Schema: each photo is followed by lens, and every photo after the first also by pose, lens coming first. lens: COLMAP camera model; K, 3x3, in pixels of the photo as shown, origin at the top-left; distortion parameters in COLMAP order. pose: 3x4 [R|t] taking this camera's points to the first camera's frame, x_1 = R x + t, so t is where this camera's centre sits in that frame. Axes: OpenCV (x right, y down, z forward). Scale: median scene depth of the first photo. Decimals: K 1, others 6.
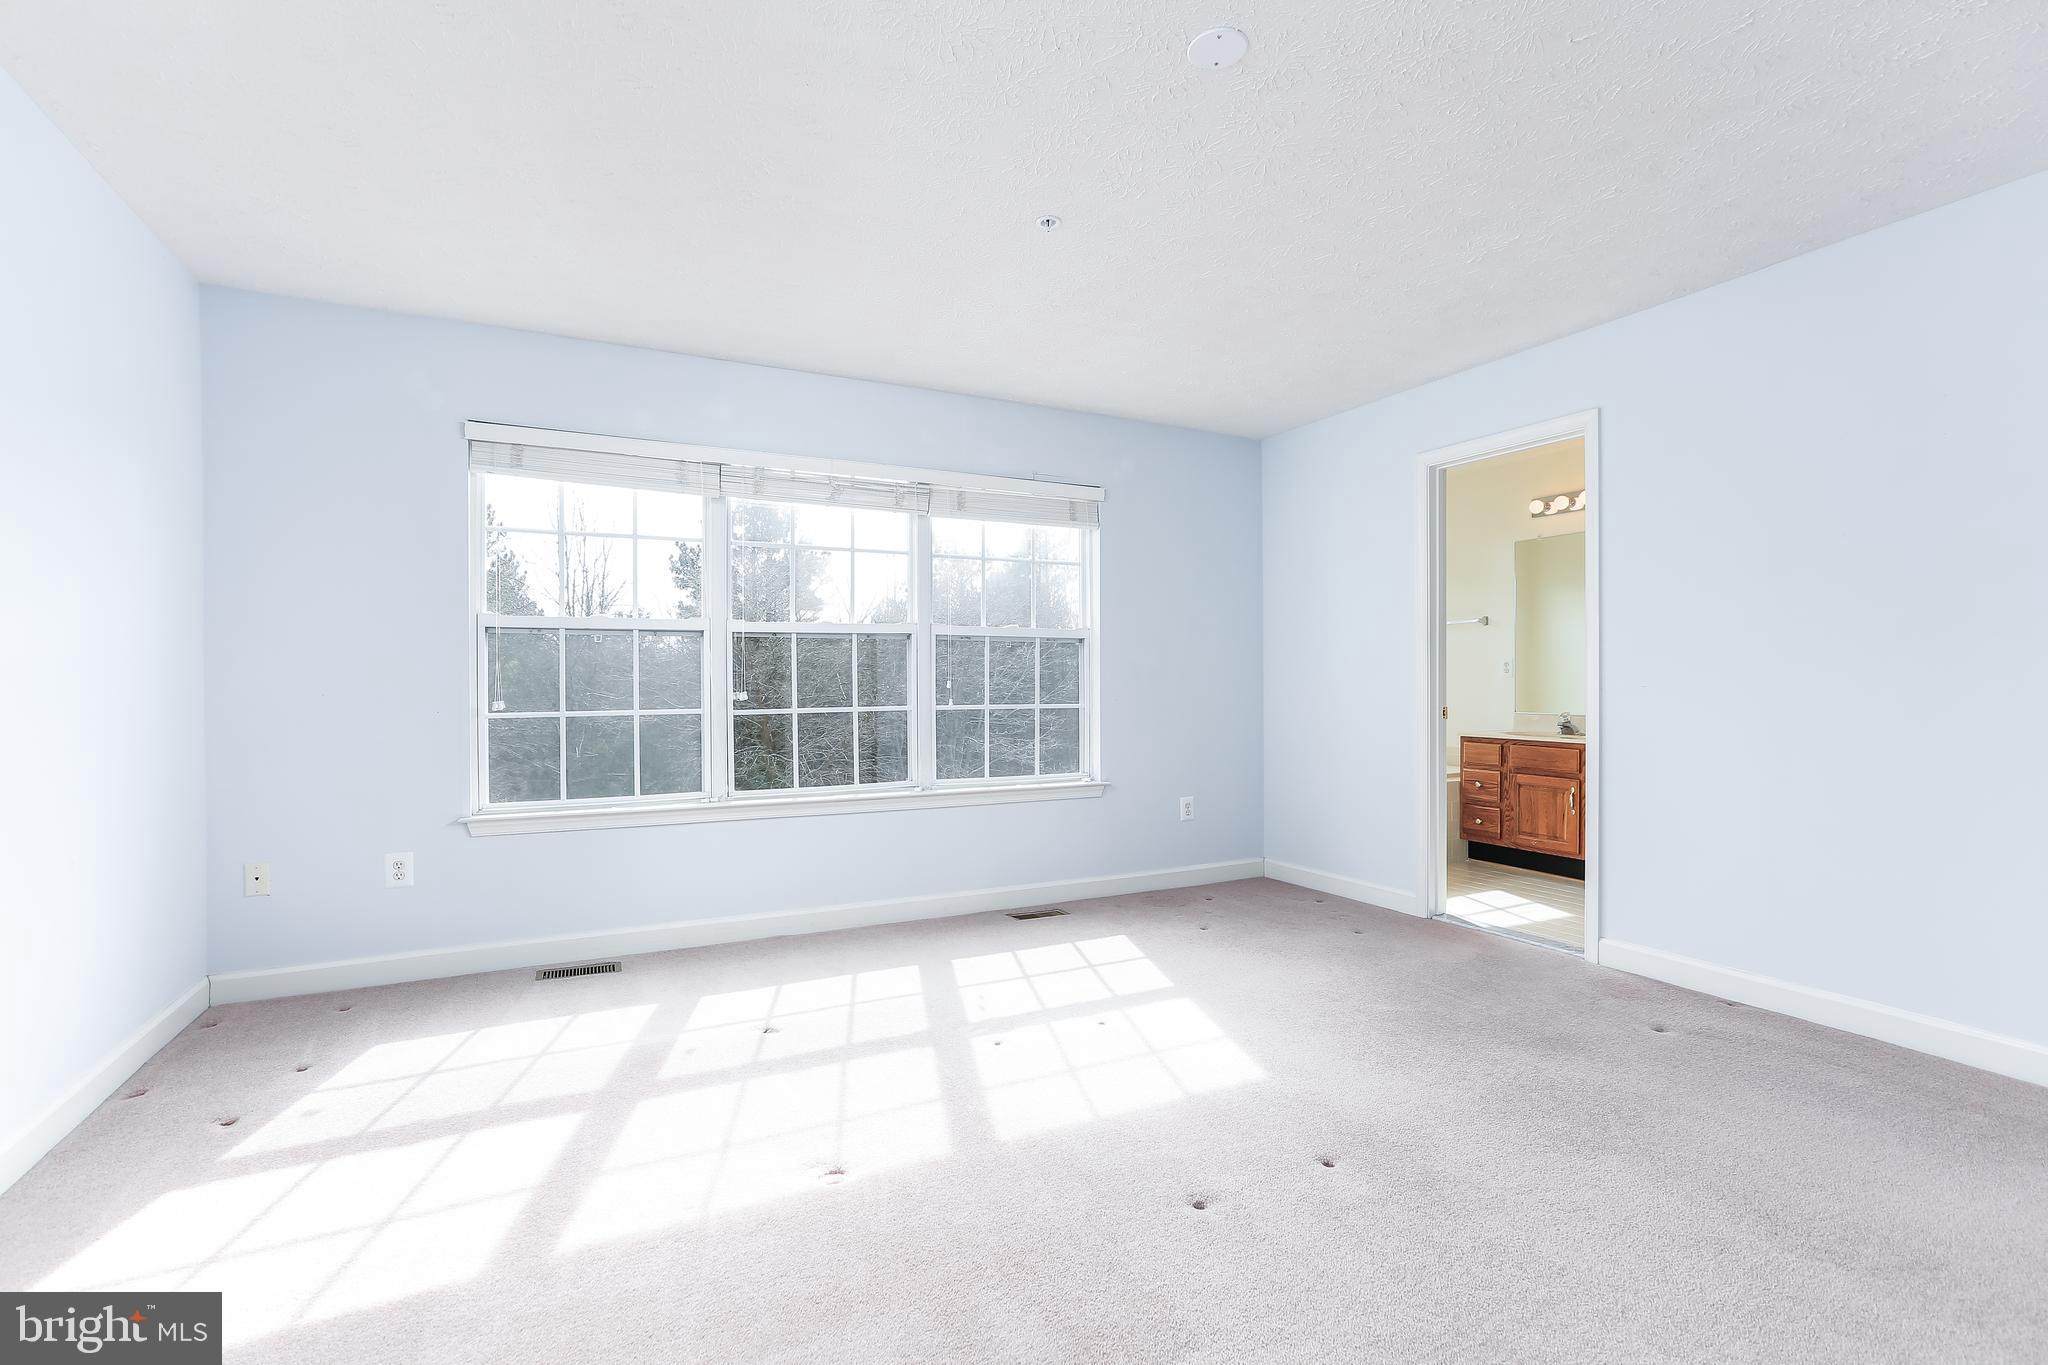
lens RADIAL K [[925.9, 0, 1014.7], [0, 925.9, 677.1], [0, 0, 1]] dist [-0.039671, 0.022414]
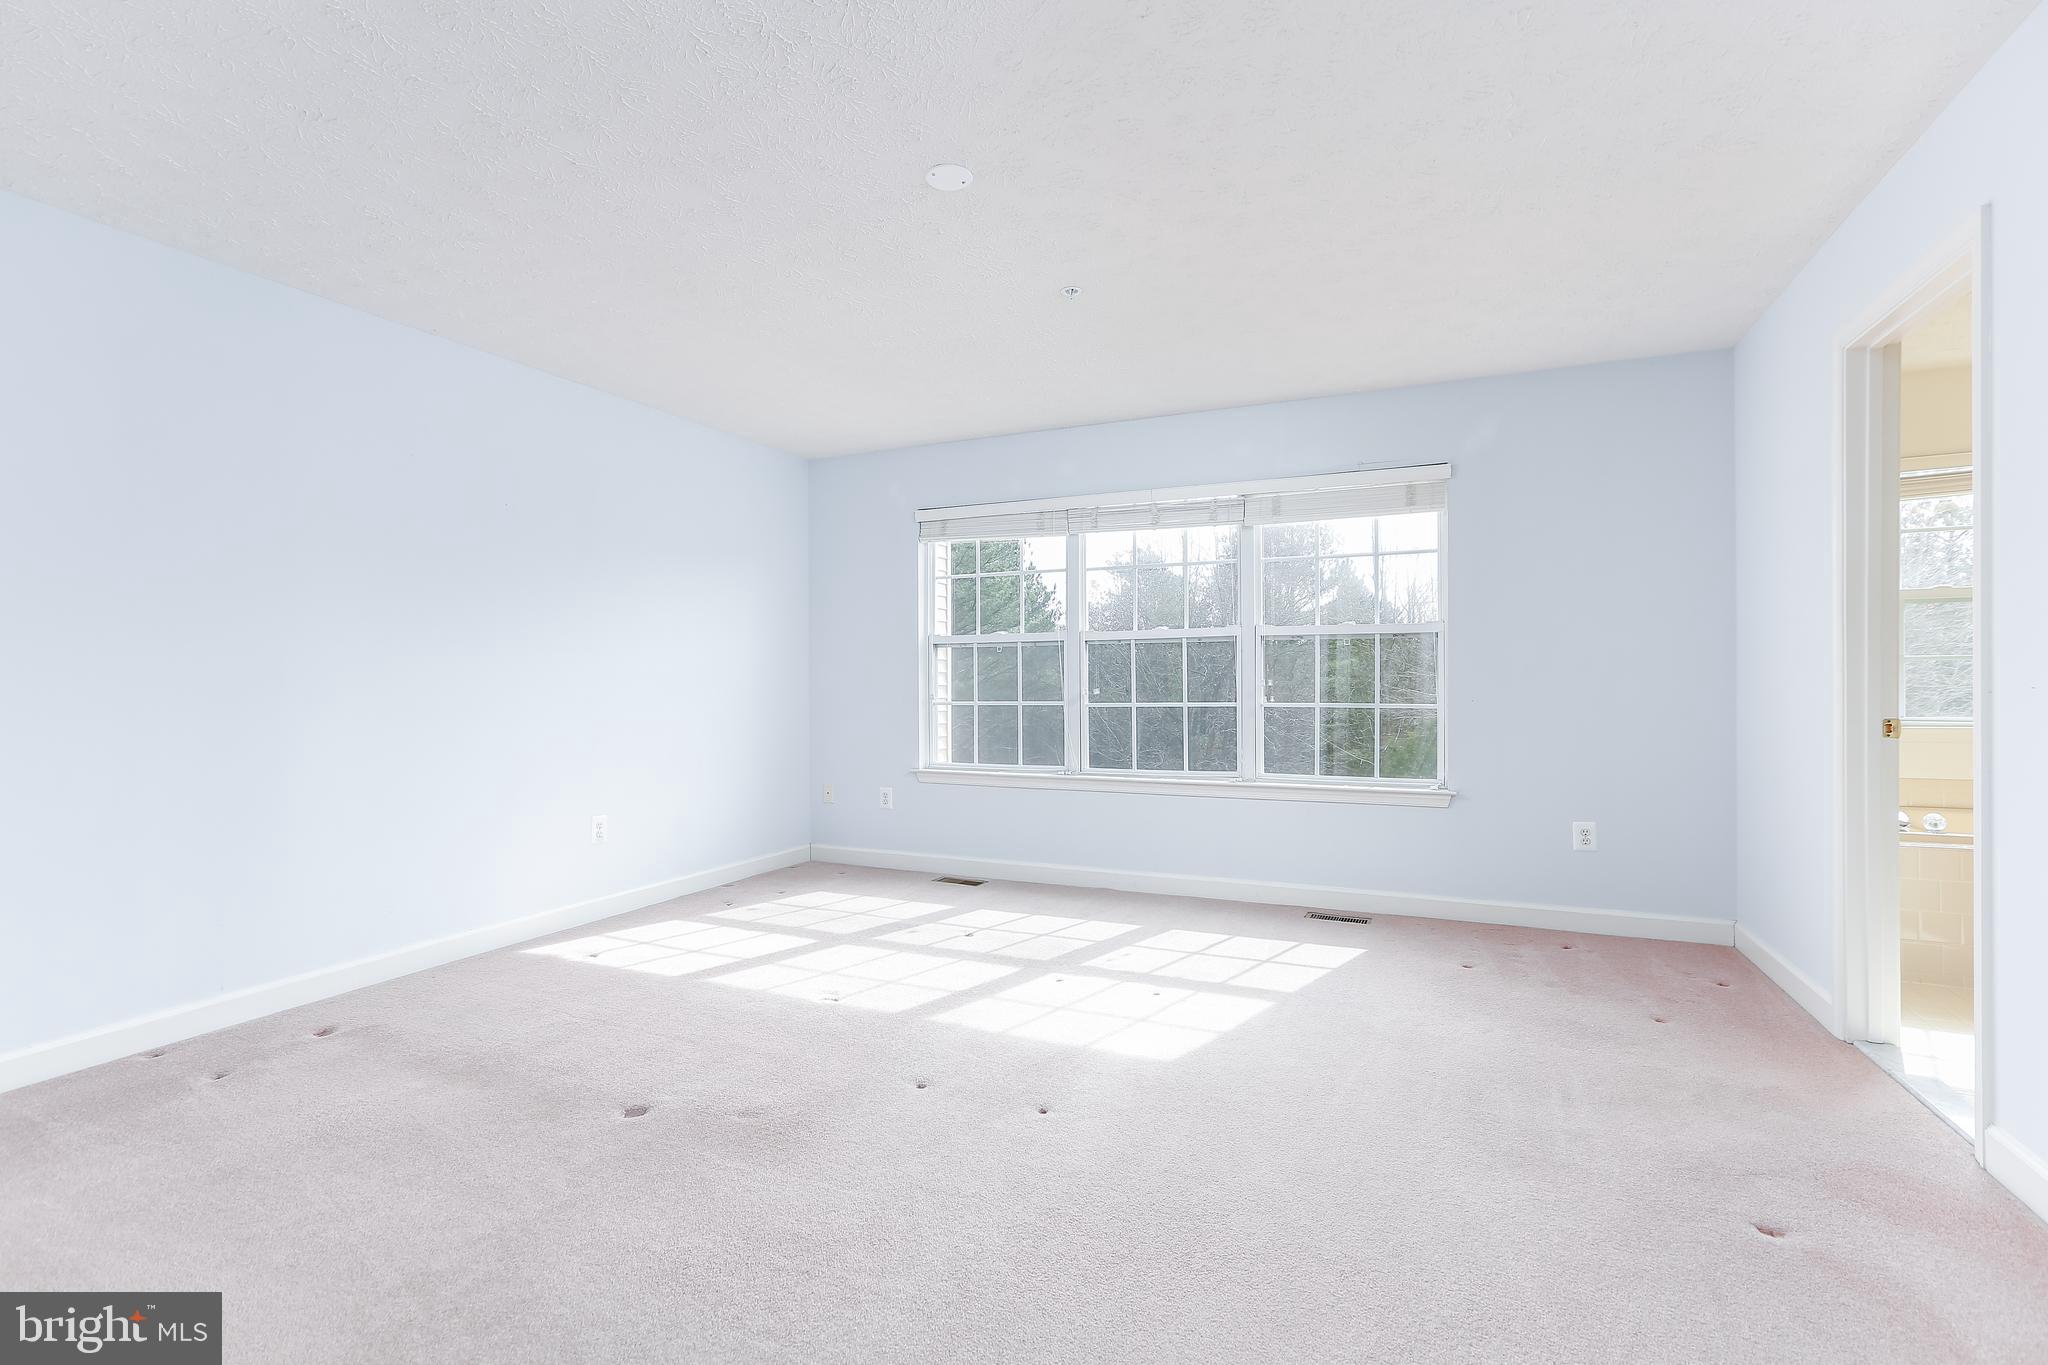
lens RADIAL K [[925.9, 0, 1014.7], [0, 925.9, 677.1], [0, 0, 1]] dist [-0.039671, 0.022414]
pose [[0.631304, -0.000615, -0.775536, 0.623760], [0.005997, 0.999974, 0.004089, -0.004986], [0.775513, -0.007233, 0.631291, 0.132227]]
